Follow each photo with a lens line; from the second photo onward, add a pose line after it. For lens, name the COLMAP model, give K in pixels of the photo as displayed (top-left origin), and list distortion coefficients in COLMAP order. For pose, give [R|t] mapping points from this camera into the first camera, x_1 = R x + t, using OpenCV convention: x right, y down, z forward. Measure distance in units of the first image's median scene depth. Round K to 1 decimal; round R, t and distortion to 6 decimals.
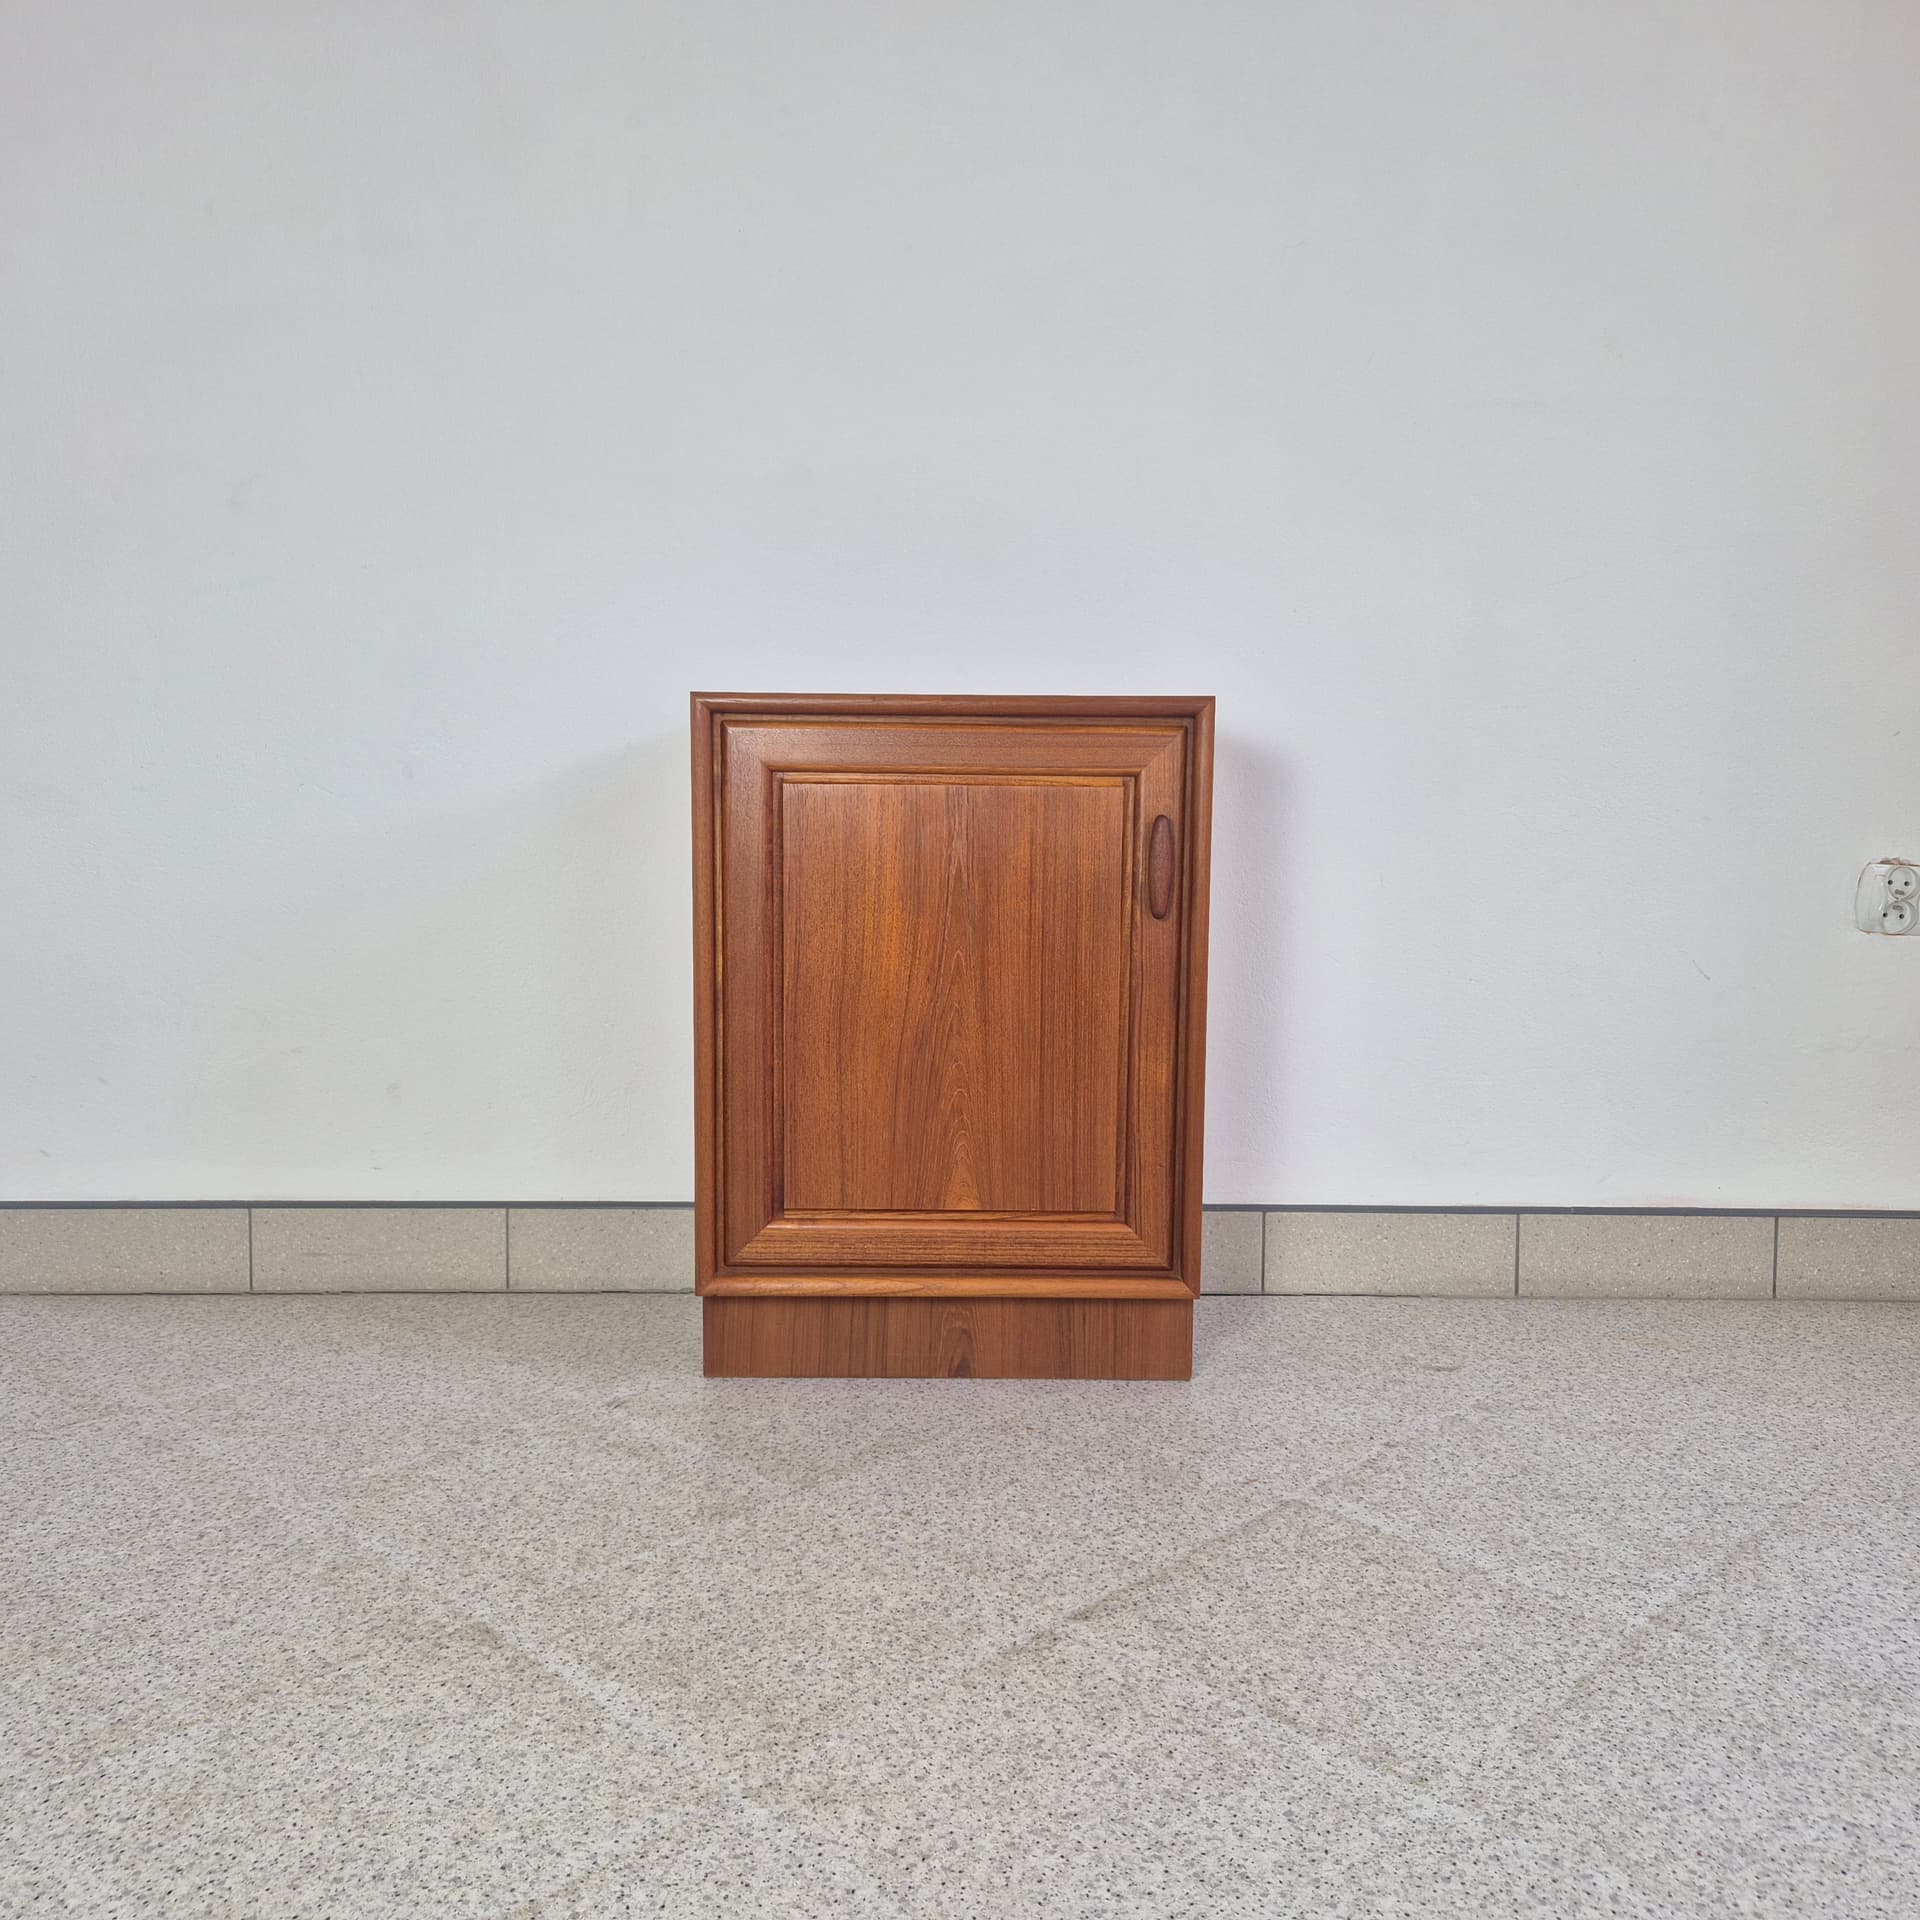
lens RADIAL K [[1809.4, 0, 960.0], [0, 1809.4, 960.0], [0, 0, 1]] dist [0.050988, -0.044557]
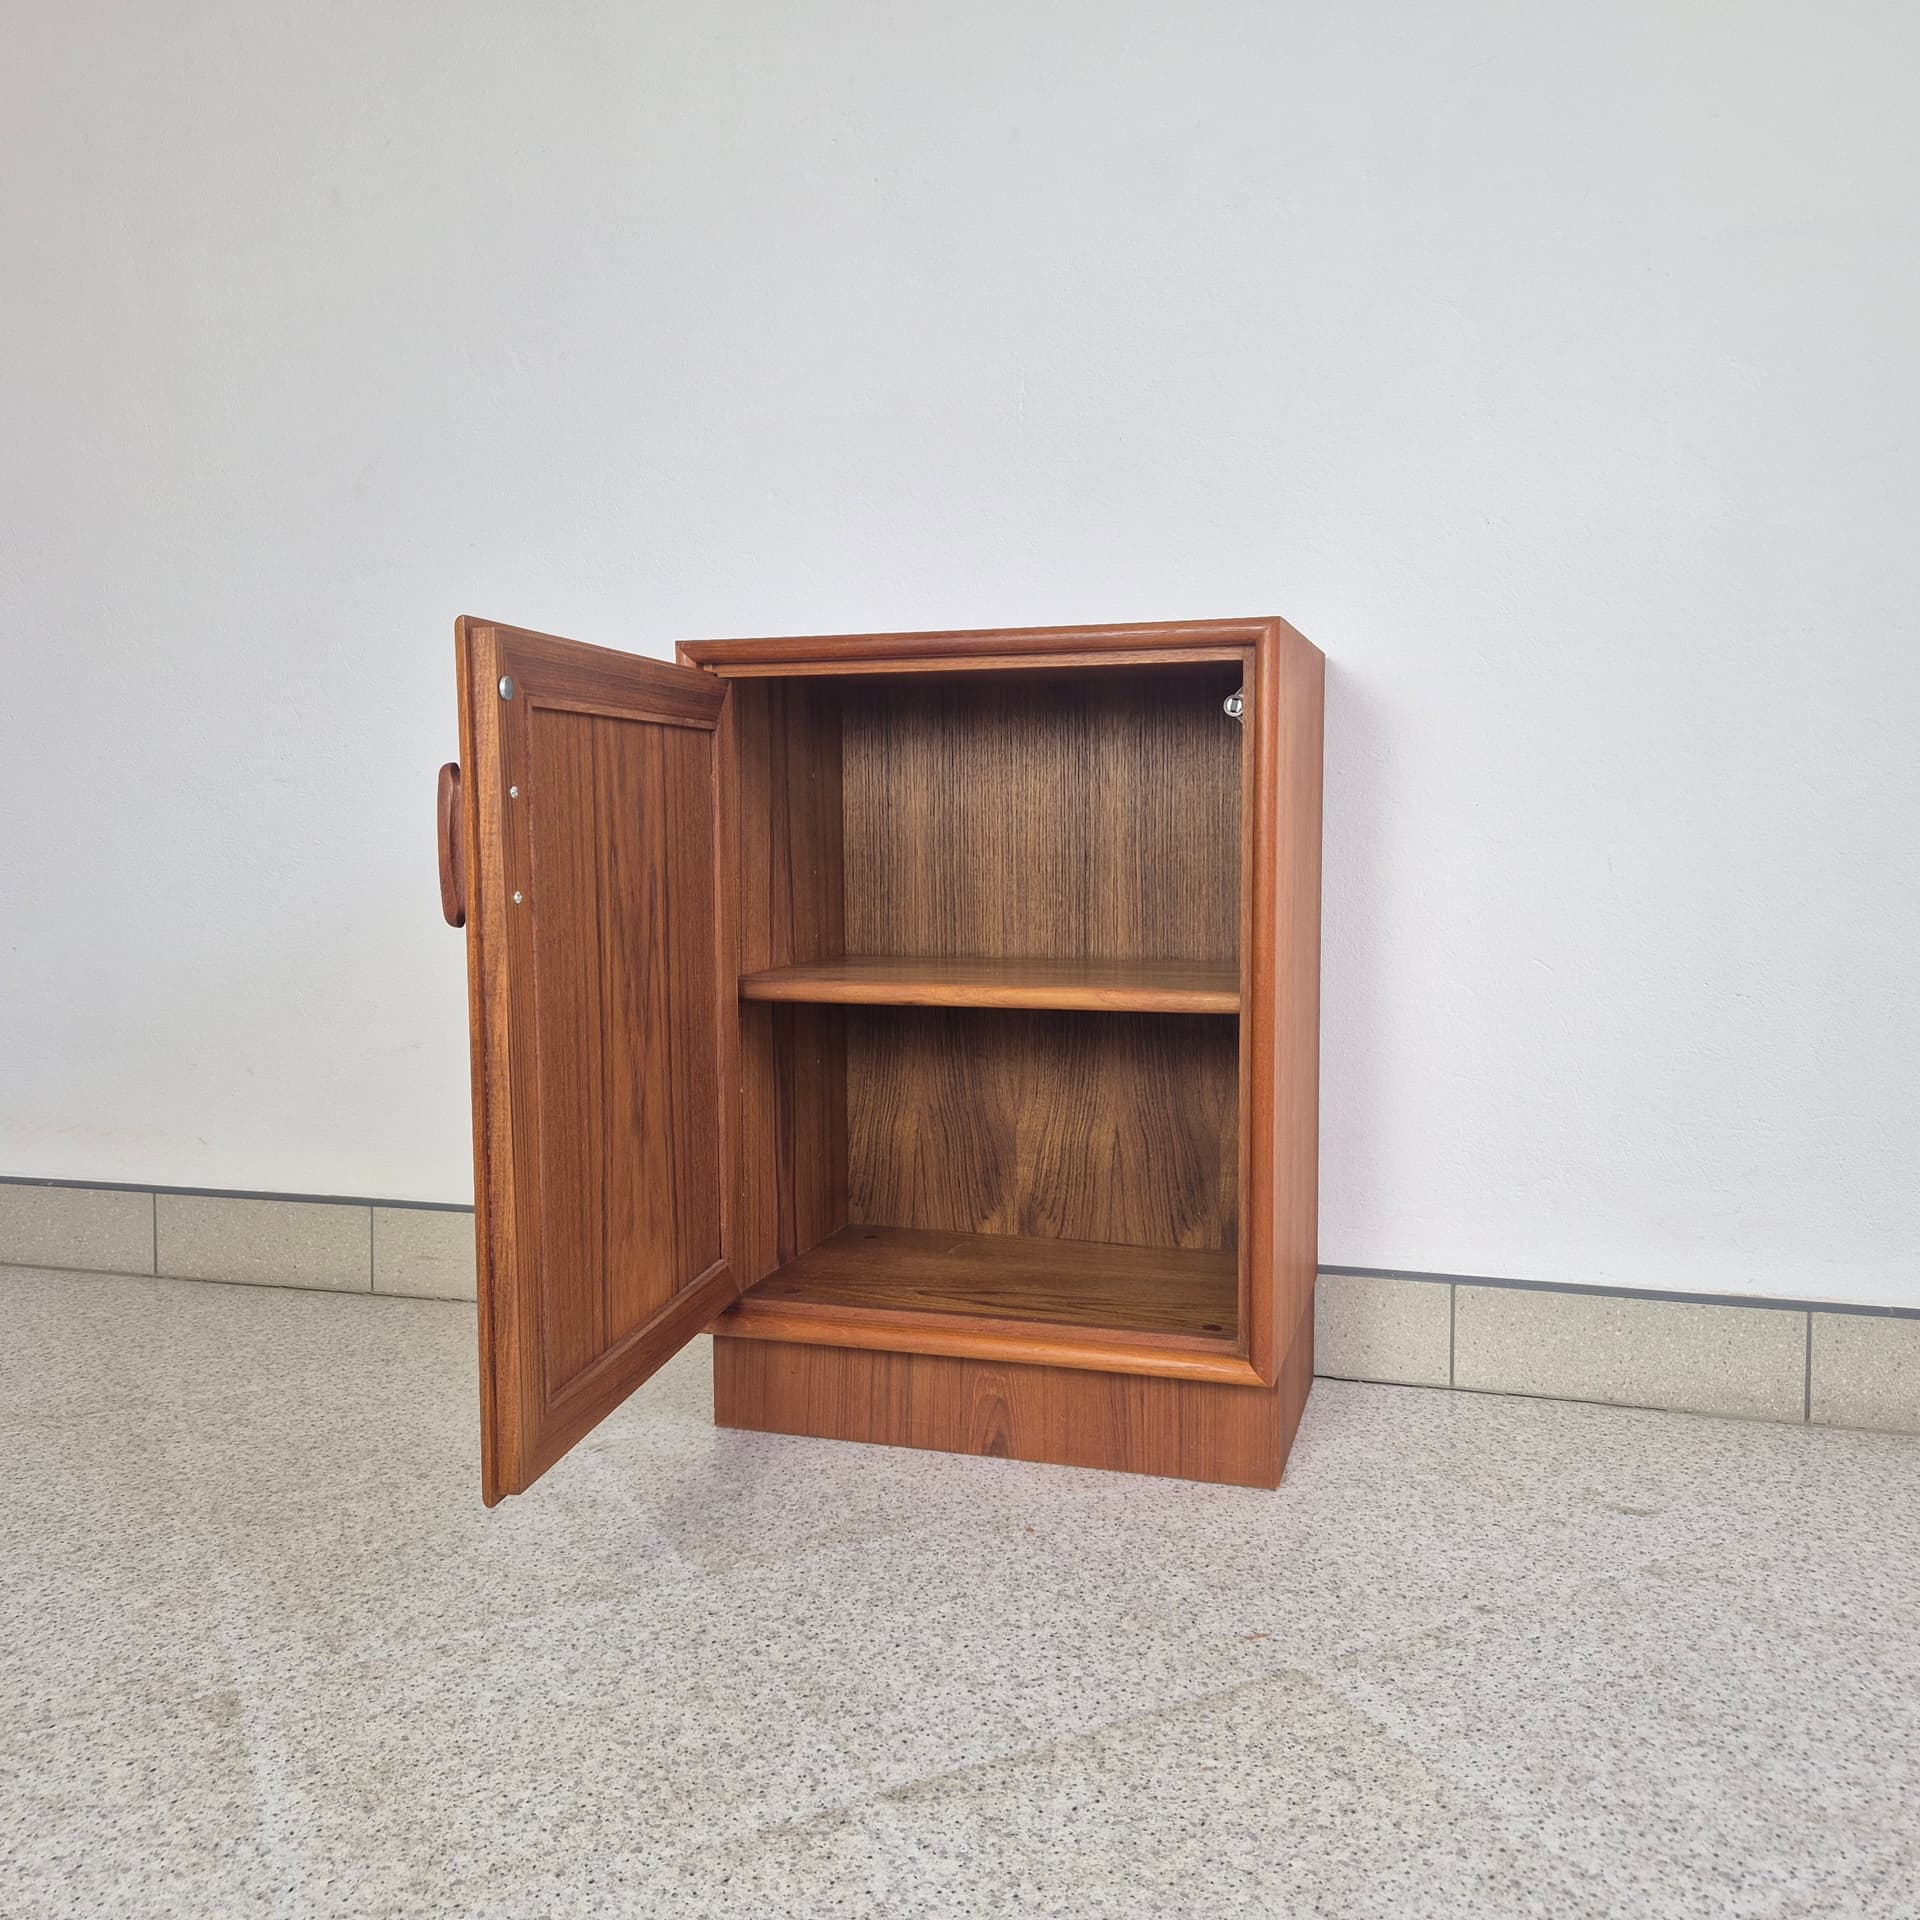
lens RADIAL K [[1801.6, 0, 930.0], [0, 1801.6, 957.6], [0, 0, 1]] dist [0.041978, -0.031347]
pose [[0.948295, 0.012791, -0.317134, 0.313863], [-0.019984, 0.999611, -0.019438, 0.025888], [0.316762, 0.024771, 0.948182, 0.276757]]
